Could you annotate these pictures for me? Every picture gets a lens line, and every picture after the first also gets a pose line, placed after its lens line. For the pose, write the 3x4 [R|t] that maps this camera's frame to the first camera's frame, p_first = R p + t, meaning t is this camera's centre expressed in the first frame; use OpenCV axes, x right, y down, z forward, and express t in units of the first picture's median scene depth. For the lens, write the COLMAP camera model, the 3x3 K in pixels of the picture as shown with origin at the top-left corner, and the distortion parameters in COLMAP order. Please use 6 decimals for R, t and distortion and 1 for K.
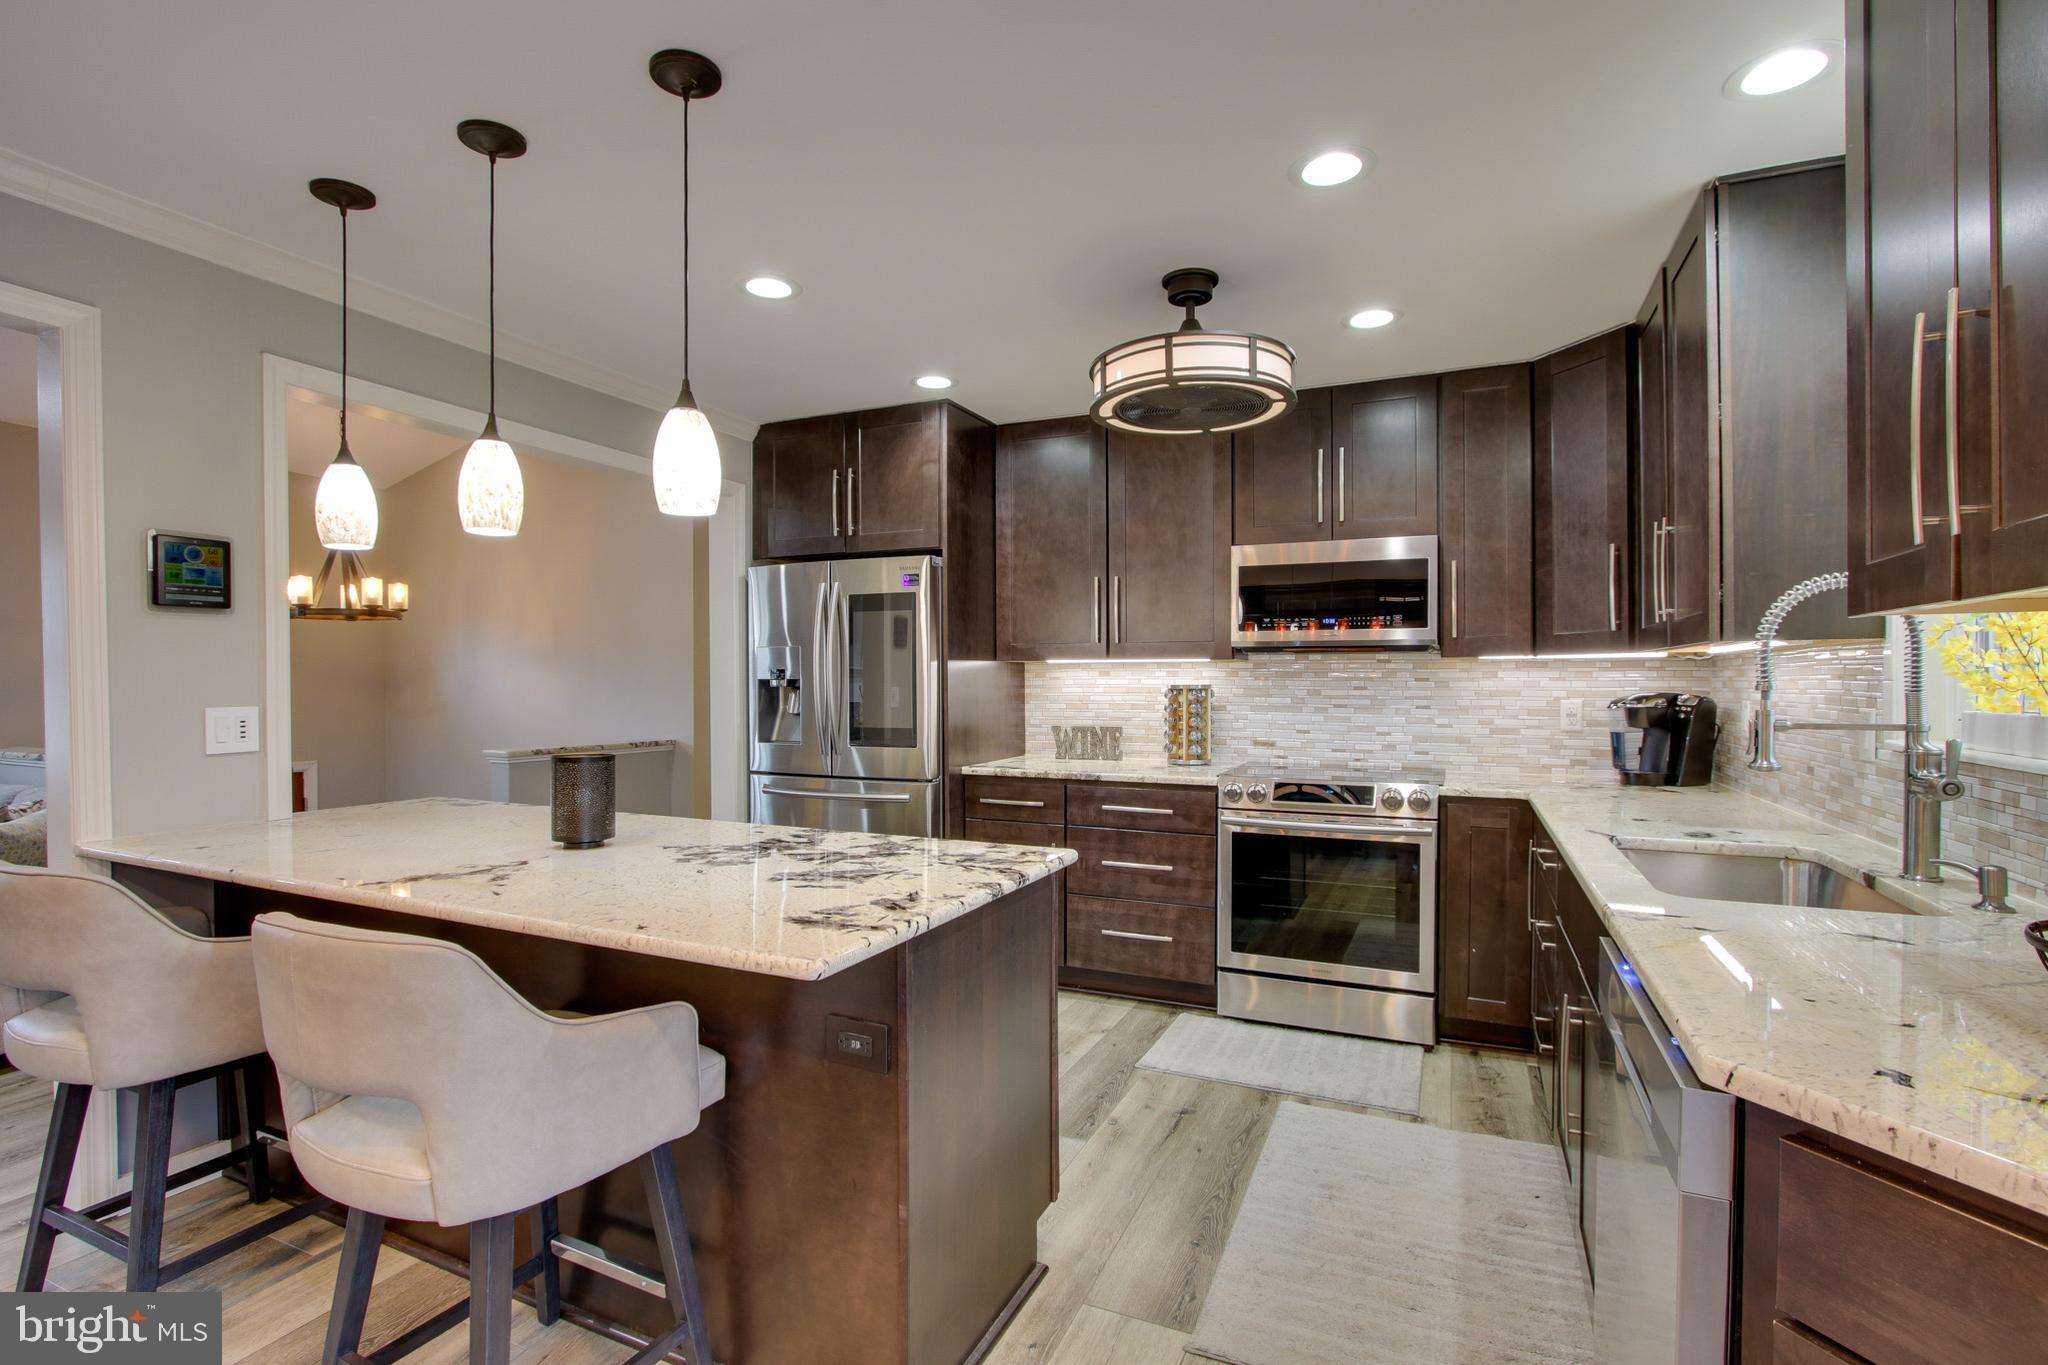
lens RADIAL K [[950.4, 0, 1033.1], [0, 950.4, 690.1], [0, 0, 1]] dist [-0.014807, 0.000848]
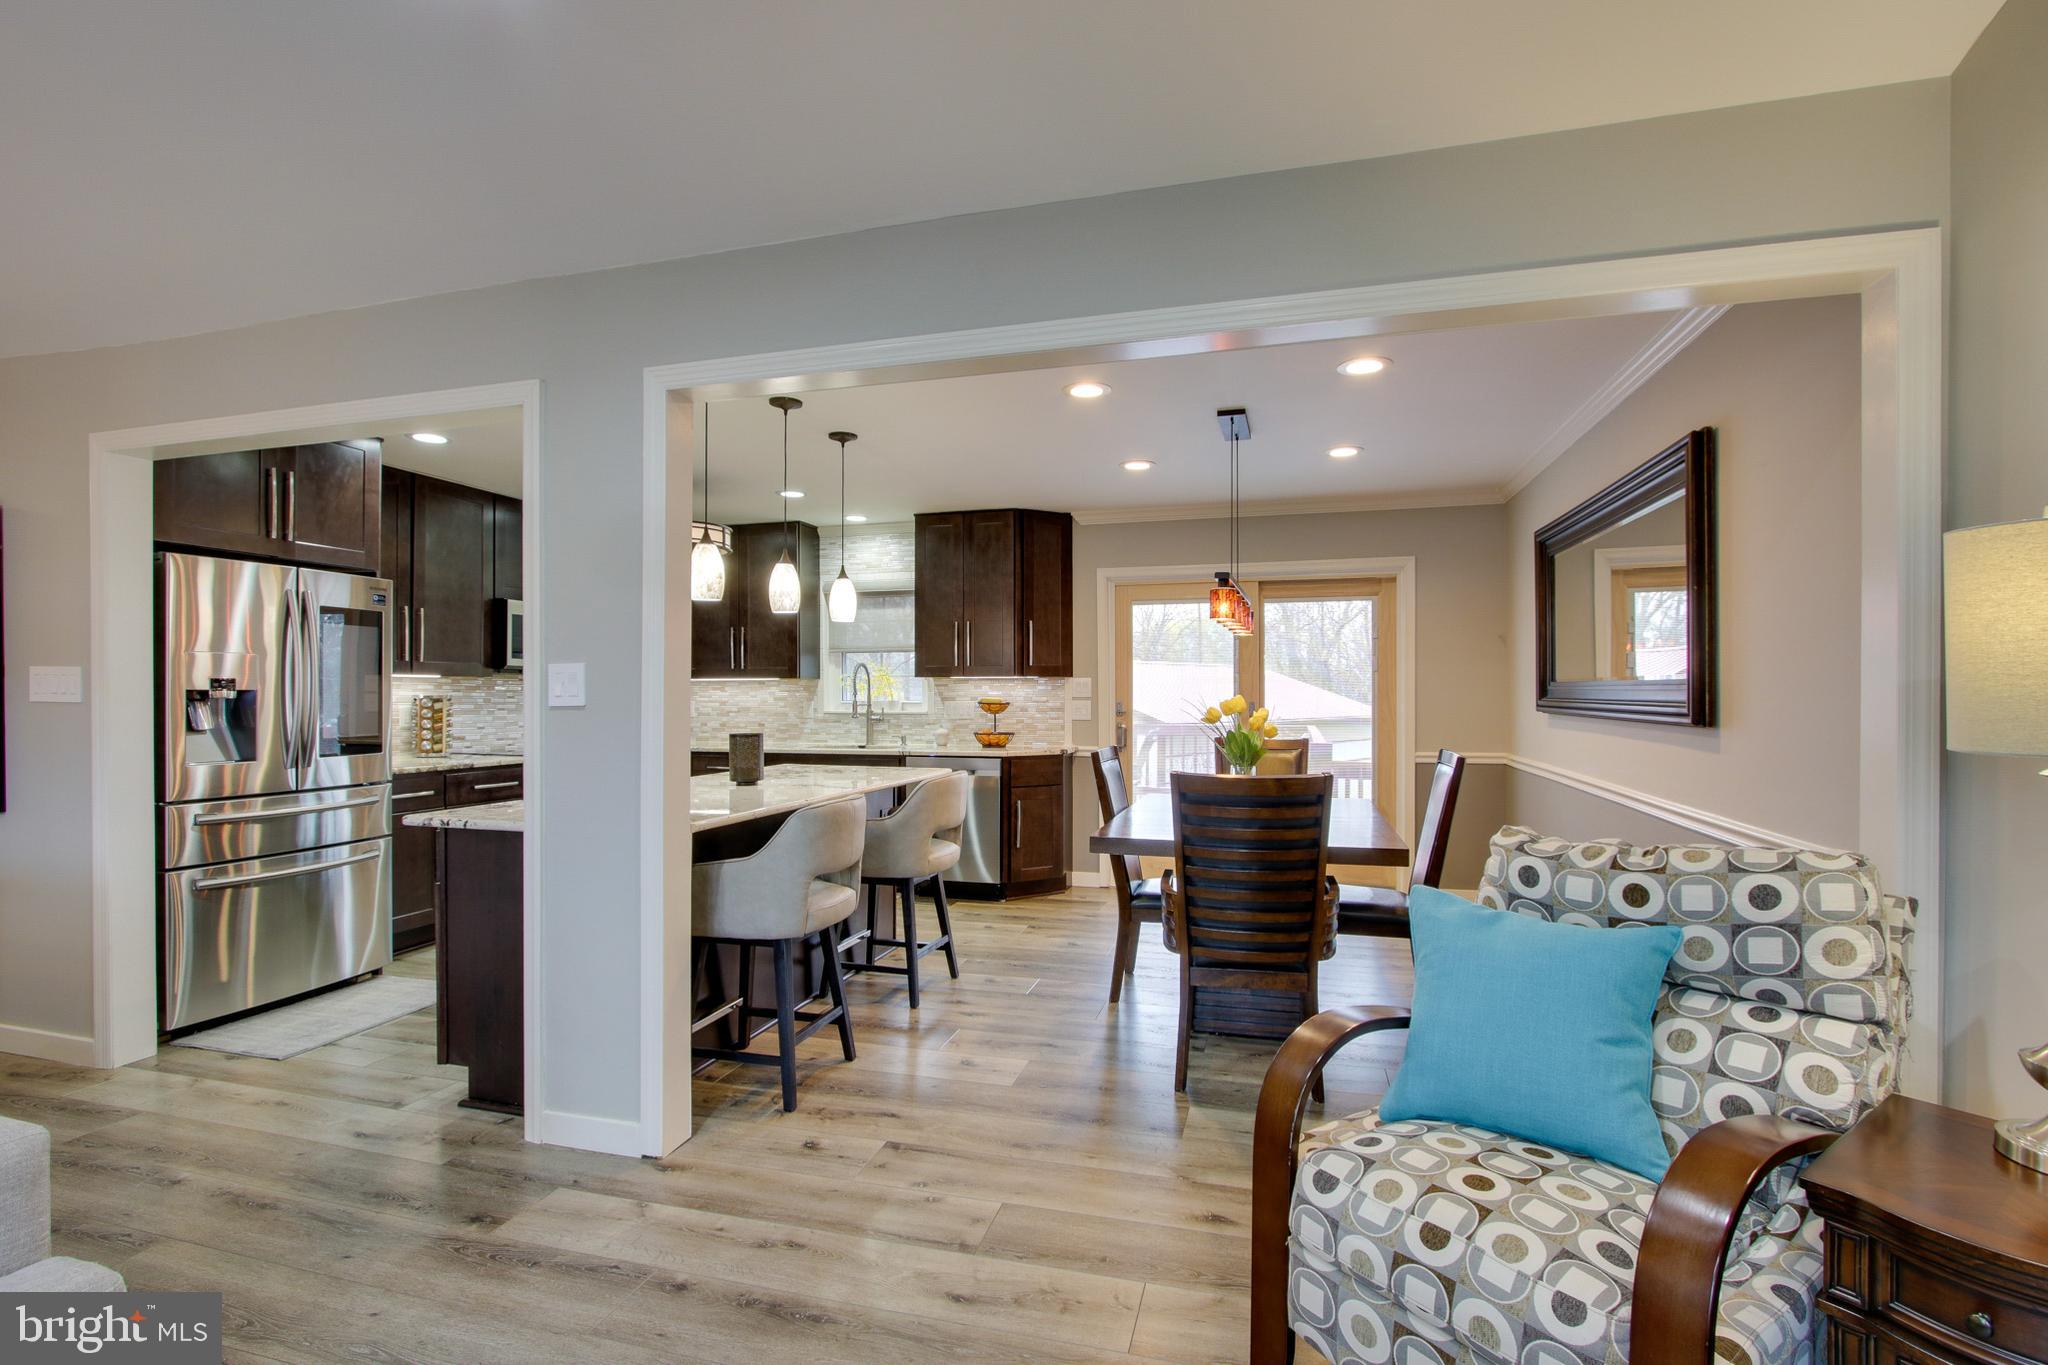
lens RADIAL K [[950.4, 0, 1038.5], [0, 950.4, 690.0], [0, 0, 1]] dist [-0.014807, 0.000848]
pose [[-0.148943, 0.002523, 0.988843, -1.473728], [0.010626, 0.999943, -0.000951, -0.003745], [-0.988789, 0.010366, -0.148961, 0.448266]]
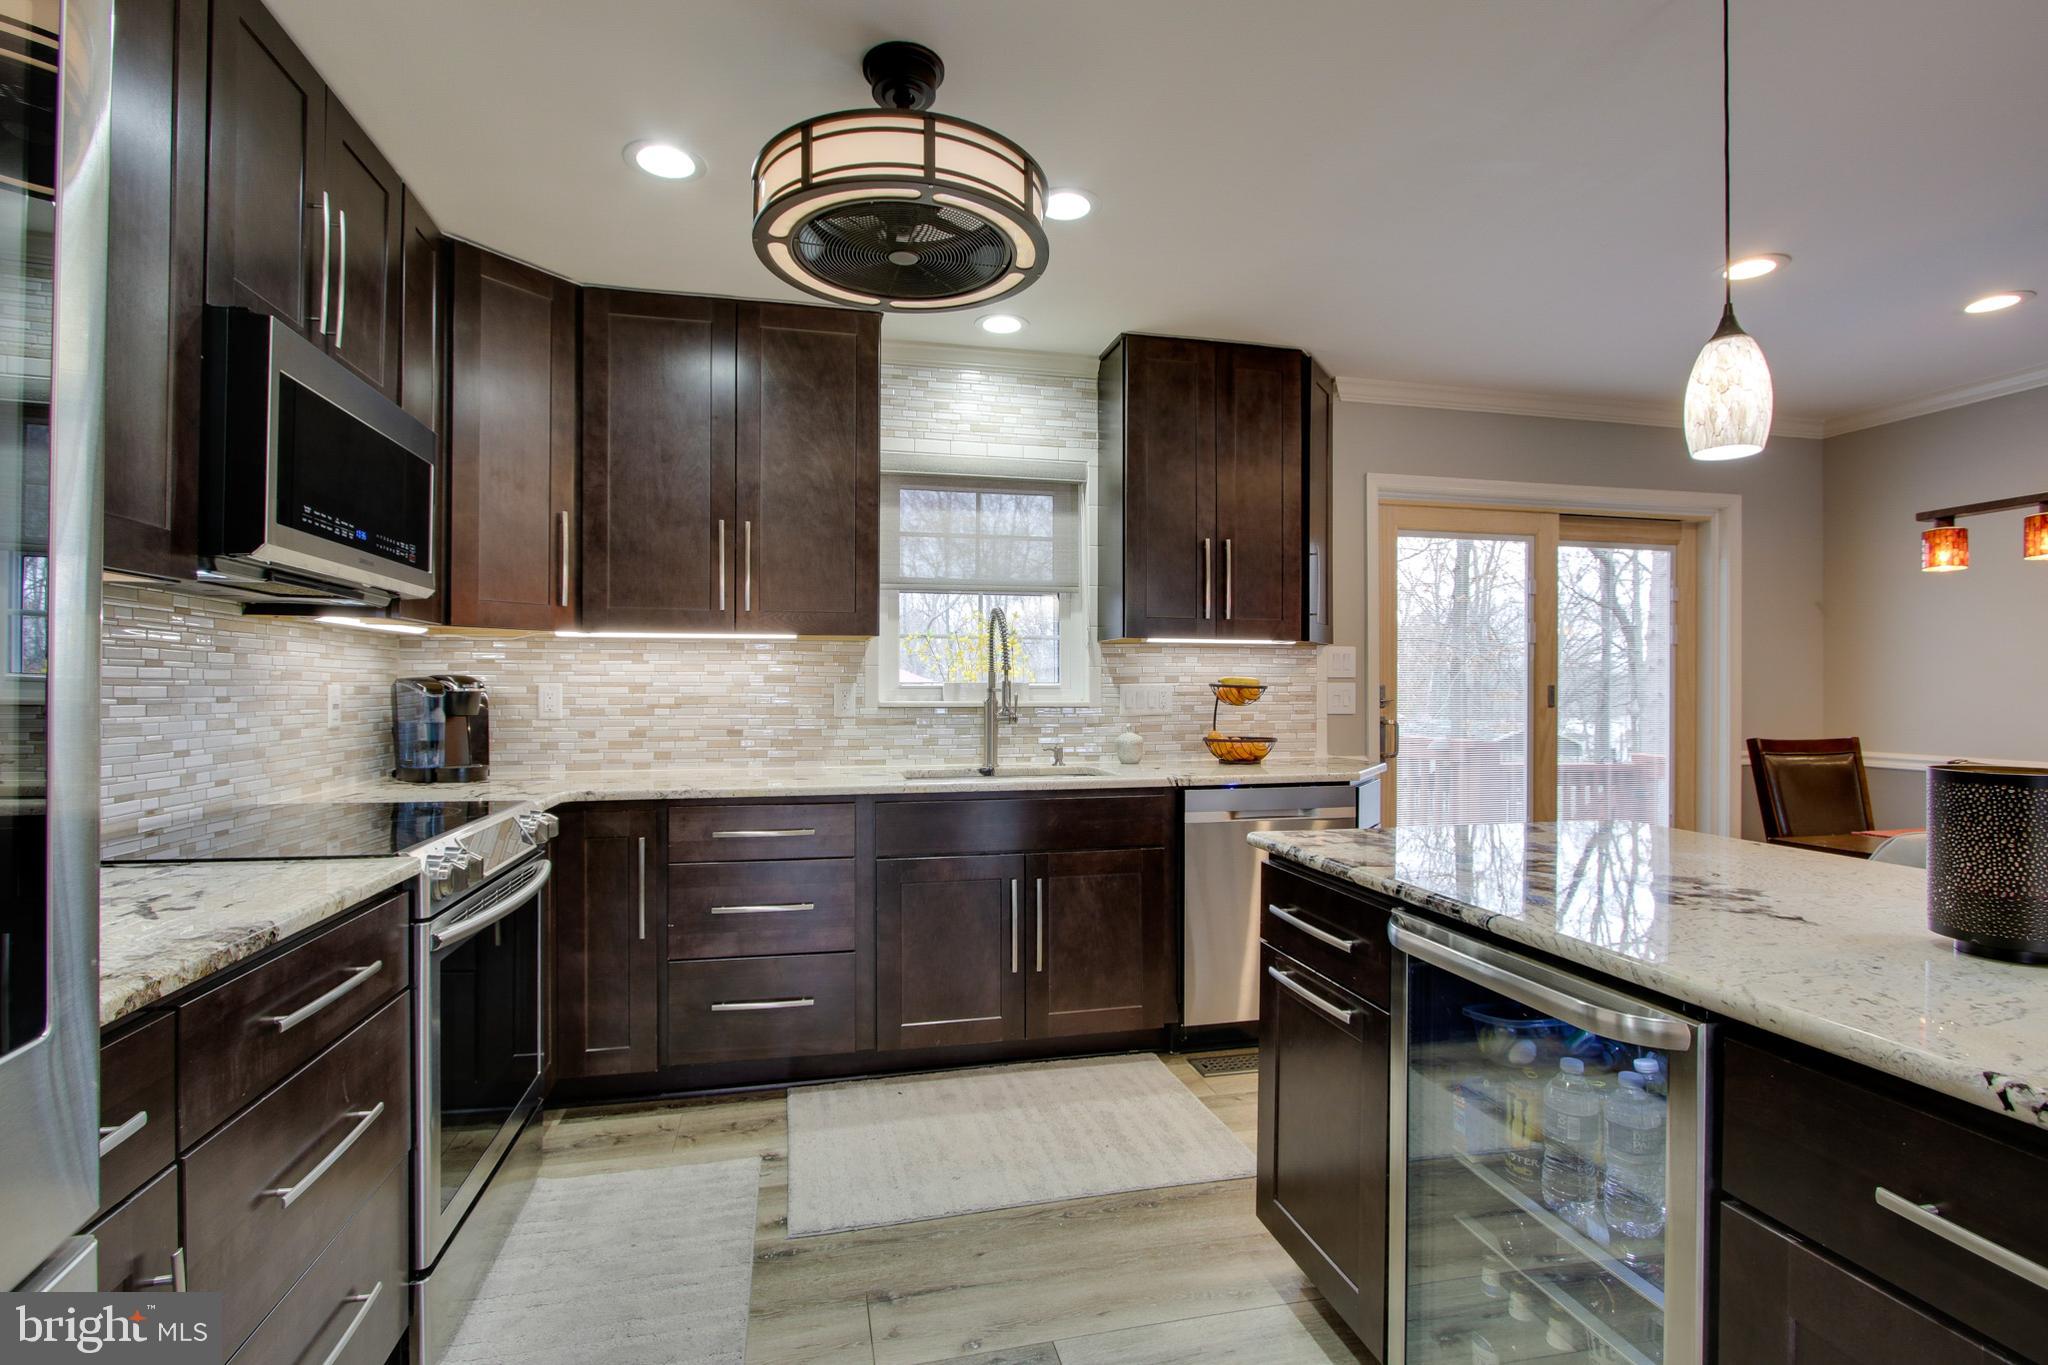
lens RADIAL K [[950.4, 0, 1031.6], [0, 950.4, 673.2], [0, 0, 1]] dist [-0.014807, 0.000848]
pose [[-0.602966, 0.008781, 0.797719, -0.354511], [0.005475, 0.999961, -0.006868, 0.009848], [-0.797748, 0.000226, -0.602990, 1.071868]]
